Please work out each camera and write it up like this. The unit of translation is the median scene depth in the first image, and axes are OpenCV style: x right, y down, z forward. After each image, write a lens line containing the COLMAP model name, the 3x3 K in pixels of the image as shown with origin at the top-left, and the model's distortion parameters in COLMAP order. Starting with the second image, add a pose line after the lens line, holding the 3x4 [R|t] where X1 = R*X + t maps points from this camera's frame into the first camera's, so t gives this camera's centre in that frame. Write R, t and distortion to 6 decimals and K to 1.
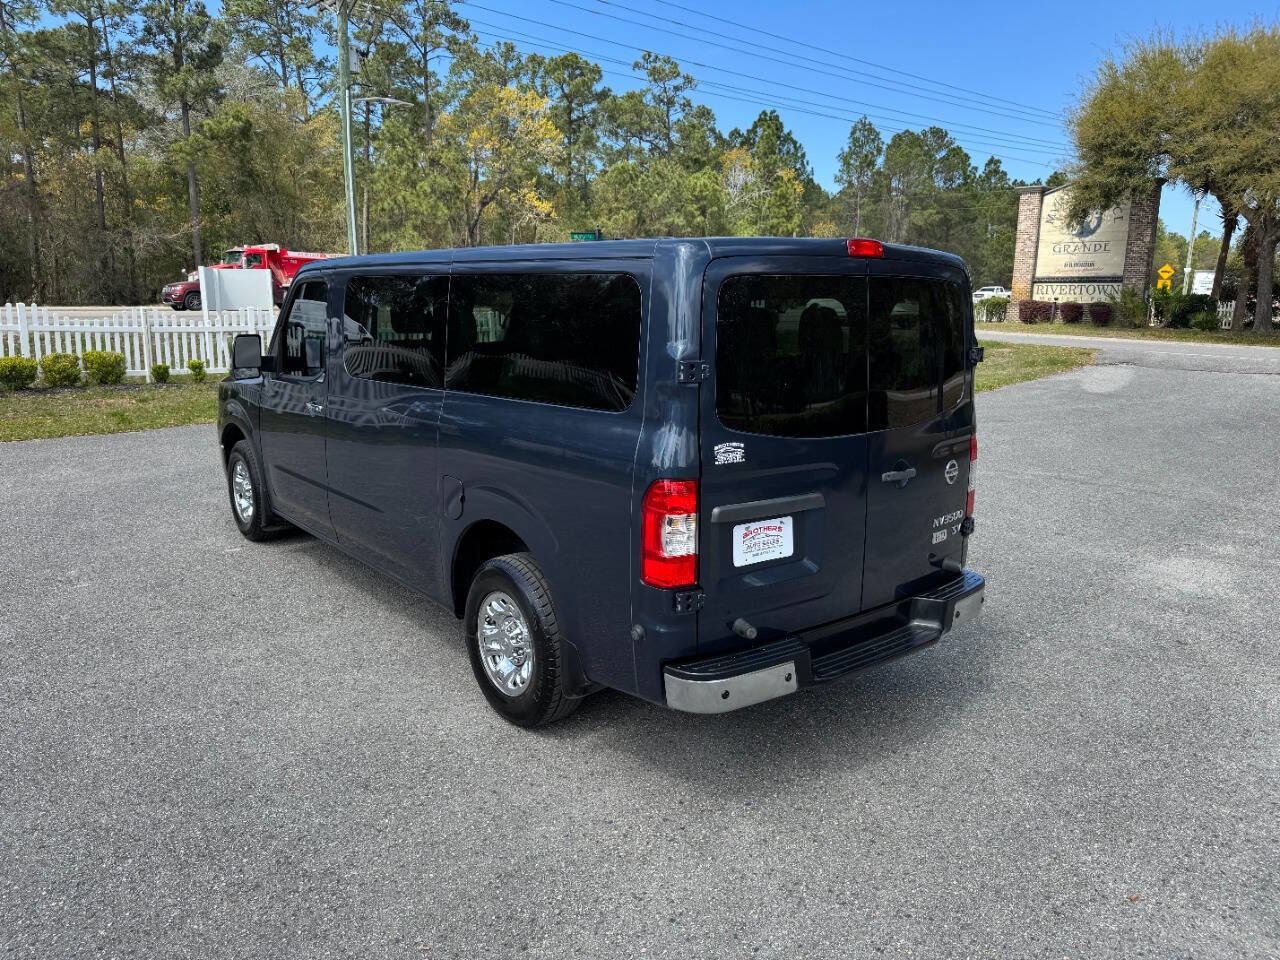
lens RADIAL K [[911.2, 0, 637.9], [0, 911.2, 483.0], [0, 0, 1]] dist [0.017559, -0.021149]
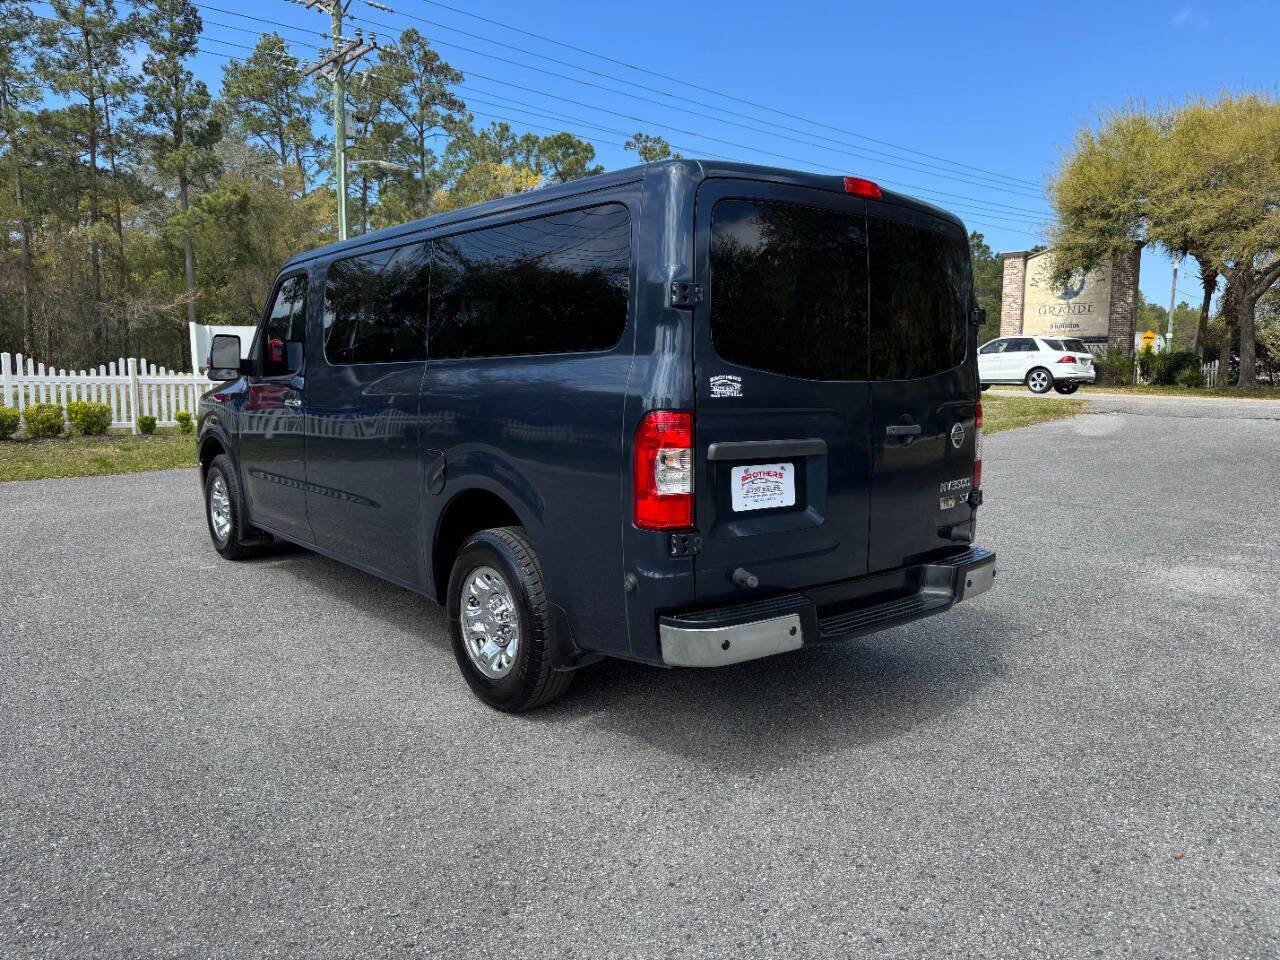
lens RADIAL K [[910.7, 0, 648.0], [0, 910.7, 486.4], [0, 0, 1]] dist [0.024767, -0.030855]
pose [[0.999811, -0.010191, 0.016541, 0.000269], [0.011434, 0.996974, -0.076893, 0.010302], [-0.015708, 0.077067, 0.996902, 0.005010]]
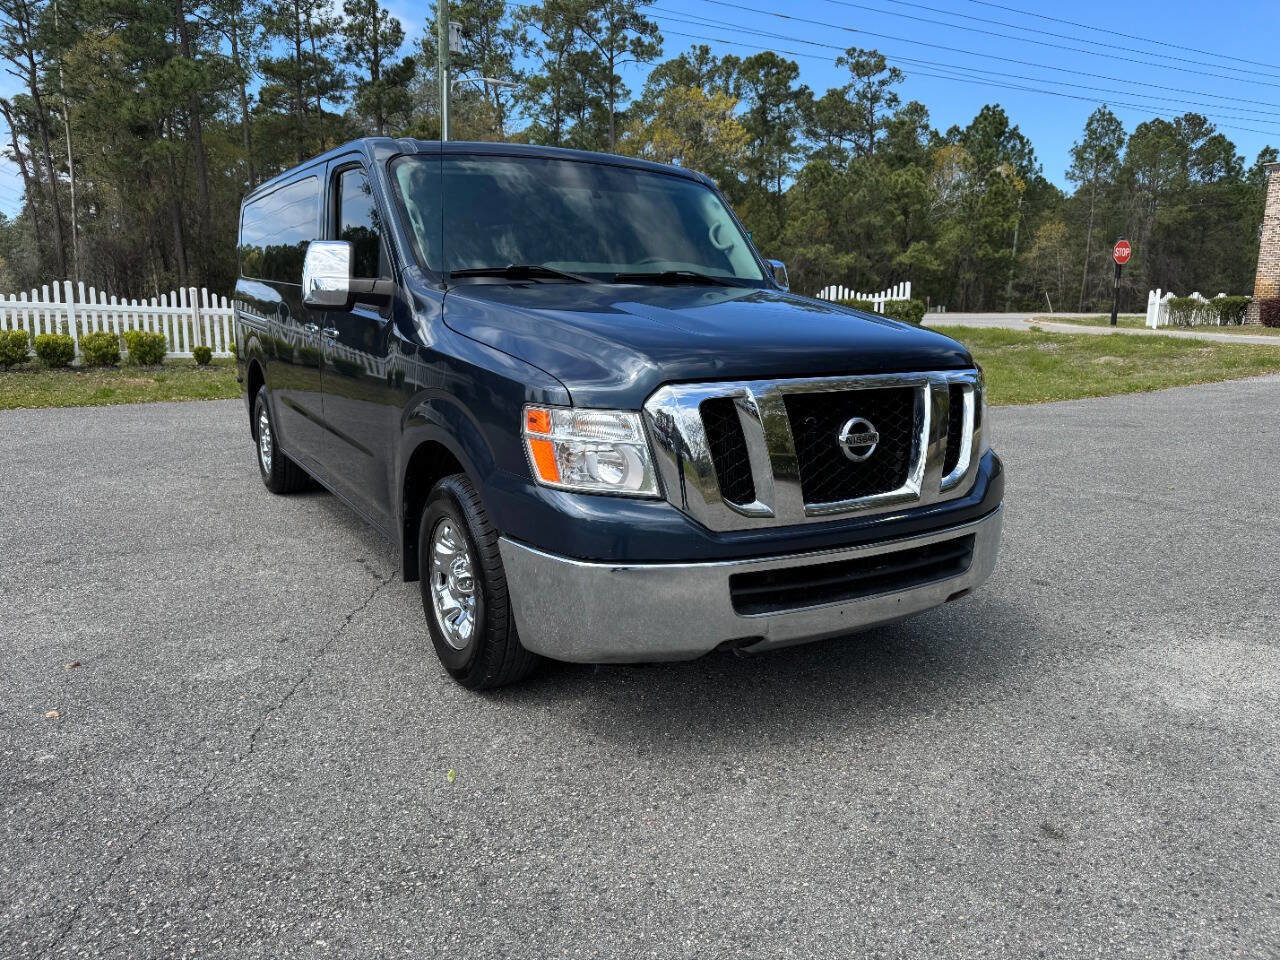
lens RADIAL K [[911.2, 0, 637.9], [0, 911.2, 483.0], [0, 0, 1]] dist [0.017559, -0.021149]
pose [[0.971542, 0.044359, -0.232676, 0.058334], [-0.048051, 0.998793, -0.010221, 0.001476], [0.231942, 0.021111, 0.972501, 0.058643]]
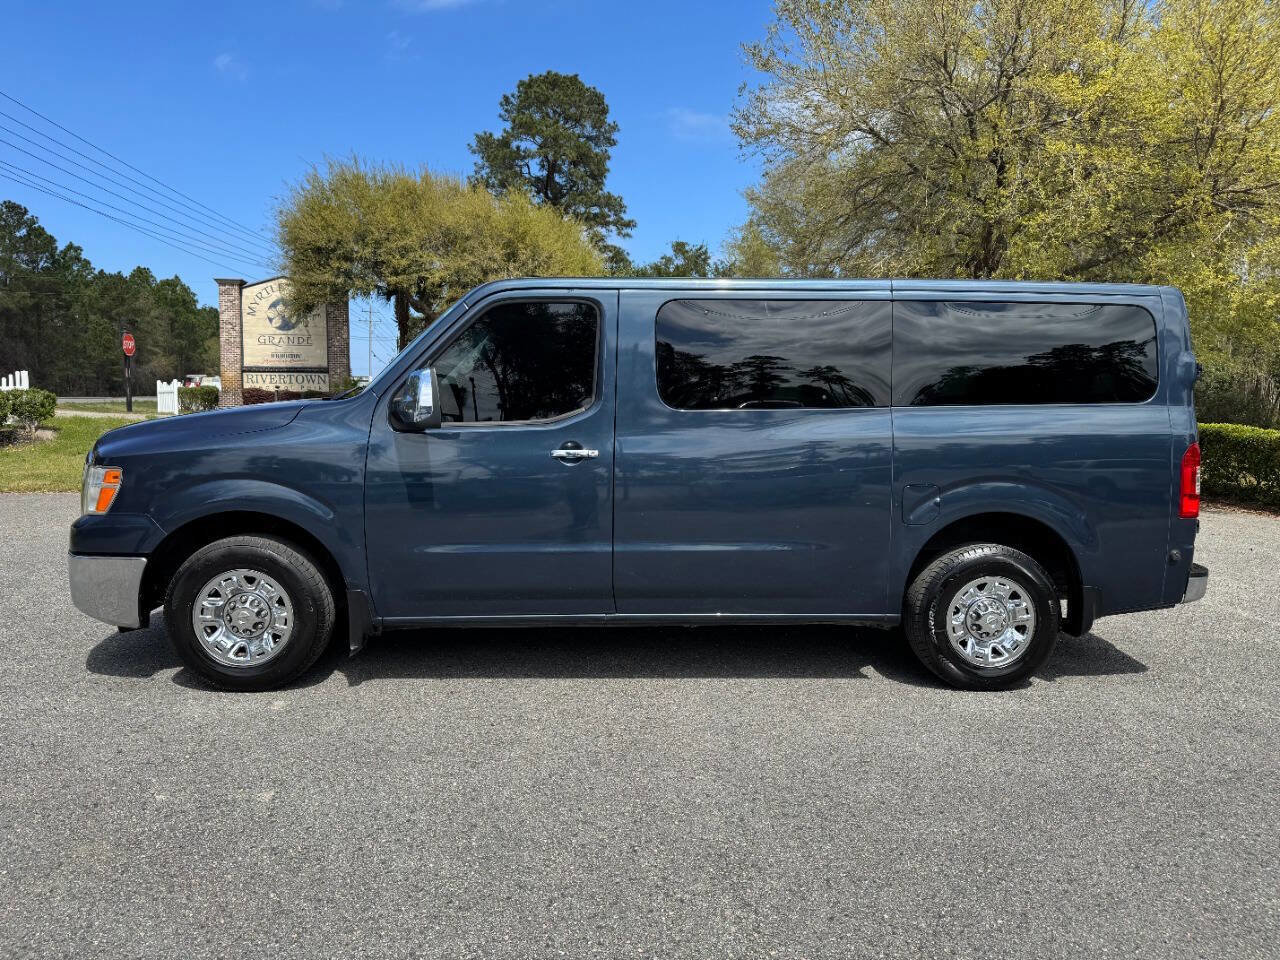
lens RADIAL K [[913.1, 0, 642.9], [0, 913.1, 485.1], [0, 0, 1]] dist [0.007644, -0.013957]
pose [[0.579350, -0.078778, 0.811263, -0.125177], [0.160520, 0.986854, -0.018803, -0.003773], [-0.799116, 0.141117, 0.584379, 0.059854]]
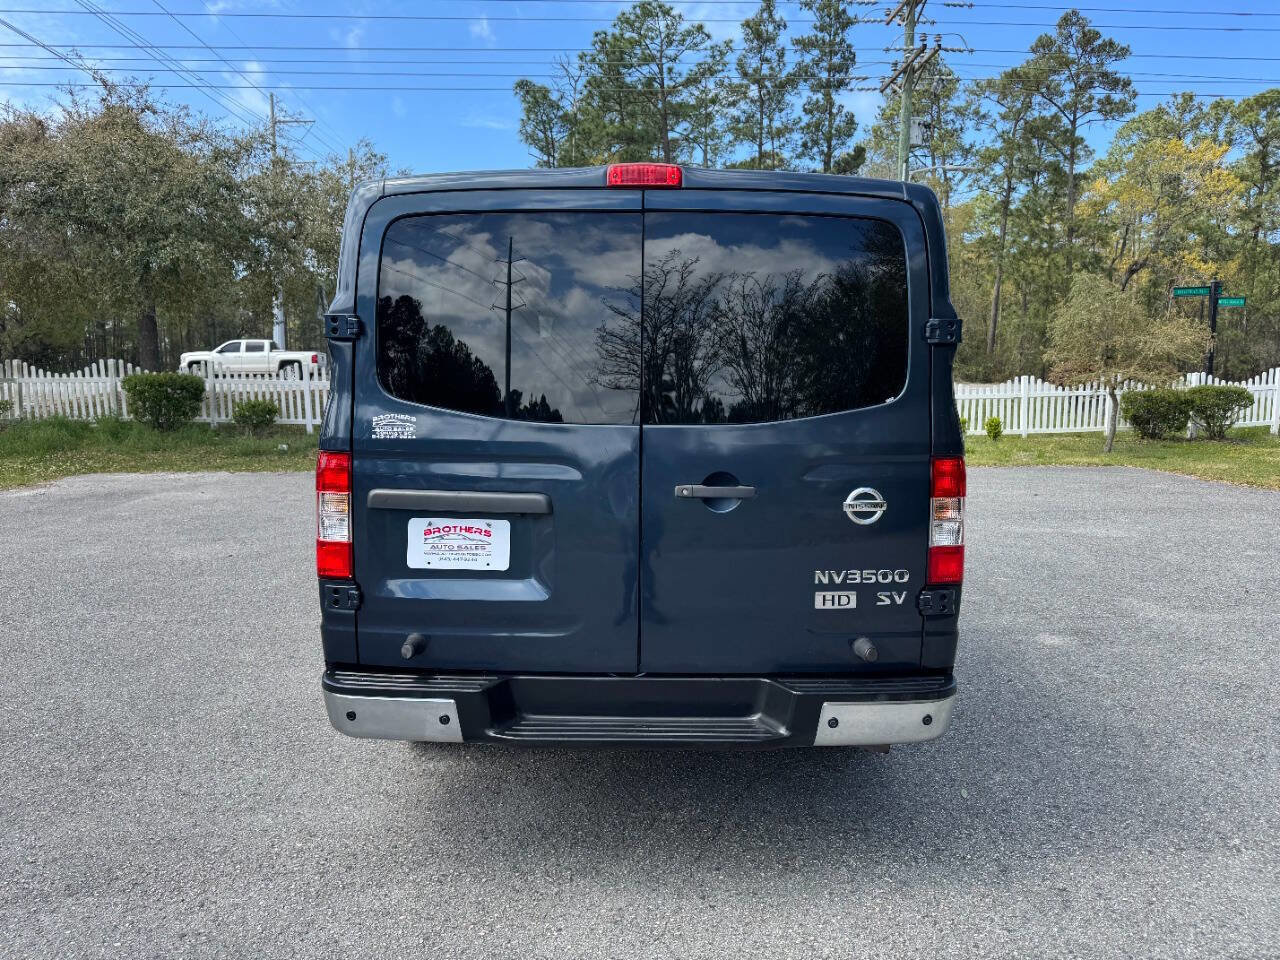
lens RADIAL K [[911.8, 0, 633.1], [0, 911.8, 487.1], [0, 0, 1]] dist [0.017012, -0.021485]
pose [[0.766427, 0.070727, -0.638425, 0.058905], [-0.125966, 0.991170, -0.041417, 0.002131], [0.629858, 0.112163, 0.768569, 0.036078]]
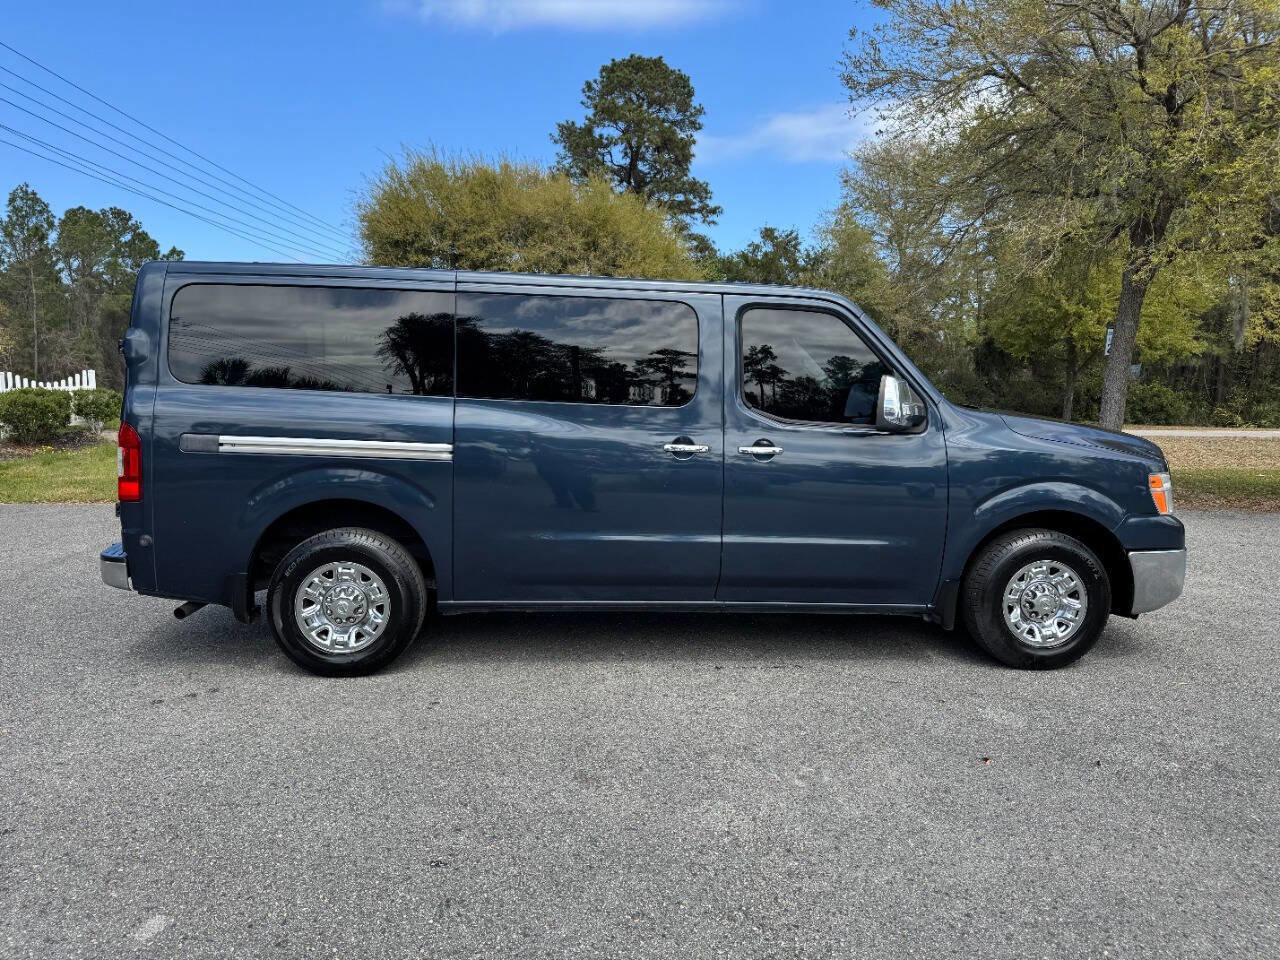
lens RADIAL K [[905.4, 0, 638.9], [0, 905.4, 475.2], [0, 0, 1]] dist [0.043497, -0.048235]
pose [[0.654528, -0.076169, 0.752191, -0.090487], [0.158405, 0.986645, -0.037928, -0.009764], [-0.739257, 0.143976, 0.657853, 0.088221]]
